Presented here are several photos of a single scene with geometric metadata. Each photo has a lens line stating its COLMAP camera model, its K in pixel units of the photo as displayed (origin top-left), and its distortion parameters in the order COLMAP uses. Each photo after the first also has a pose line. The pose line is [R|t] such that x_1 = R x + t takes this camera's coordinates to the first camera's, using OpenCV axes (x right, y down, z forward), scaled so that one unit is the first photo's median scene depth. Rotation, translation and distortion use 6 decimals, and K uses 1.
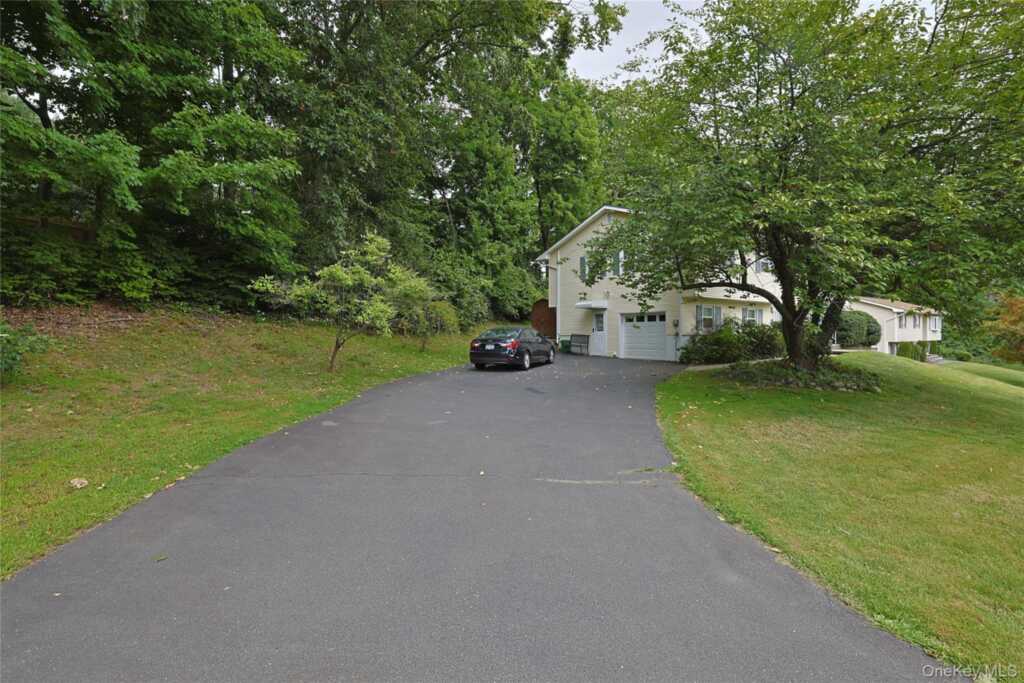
lens RADIAL K [[463.2, 0, 511.3], [0, 463.2, 342.9], [0, 0, 1]] dist [-0.040018, 0.010553]
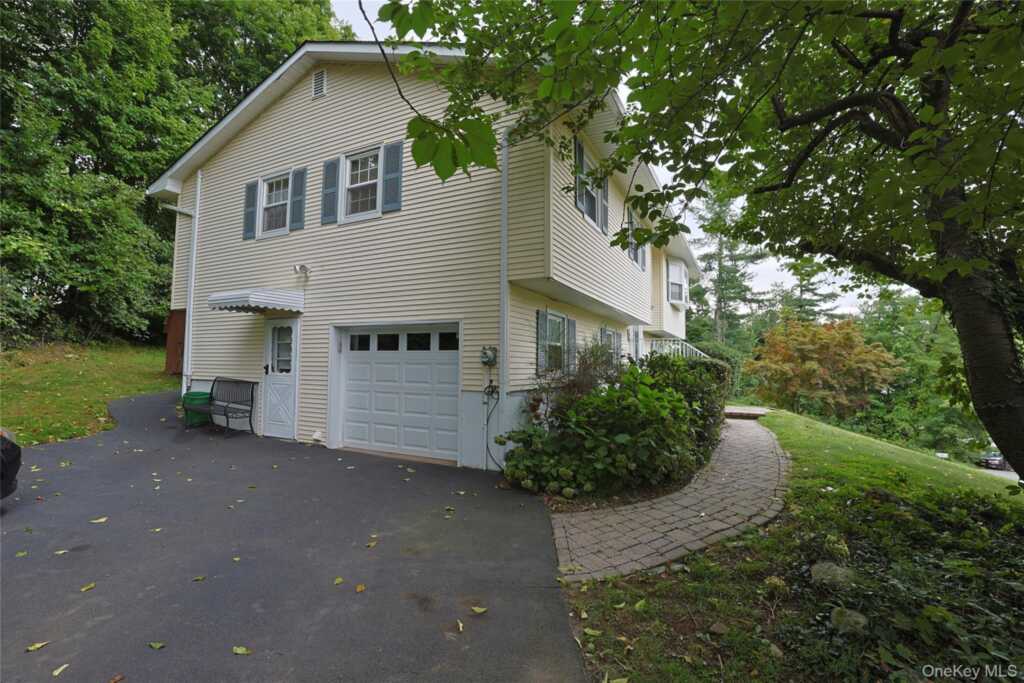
lens RADIAL K [[463.2, 0, 512.5], [0, 463.2, 344.6], [0, 0, 1]] dist [-0.040018, 0.010553]
pose [[0.875972, 0.034718, 0.481111, 0.171558], [-0.004702, 0.997974, -0.063455, -0.025014], [-0.482340, 0.053323, 0.874360, 0.571996]]
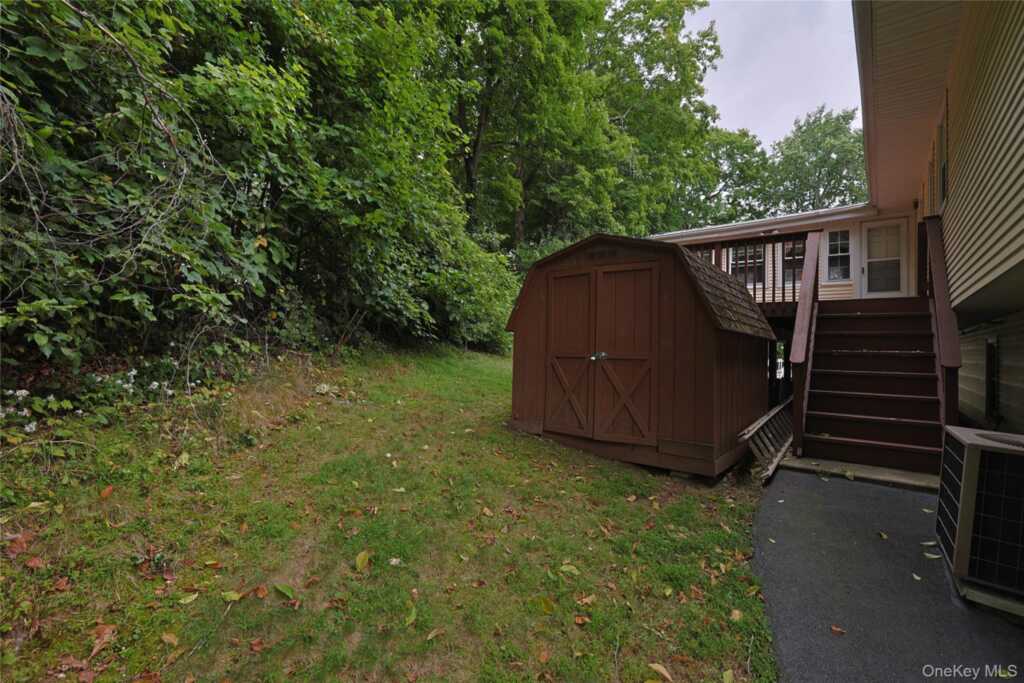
lens RADIAL K [[463.2, 0, 510.2], [0, 463.2, 346.2], [0, 0, 1]] dist [-0.040018, 0.010553]
pose [[0.954693, 0.026580, 0.296403, -0.022544], [-0.019515, 0.999451, -0.026770, -0.061528], [-0.296952, 0.019773, 0.954688, 1.080860]]
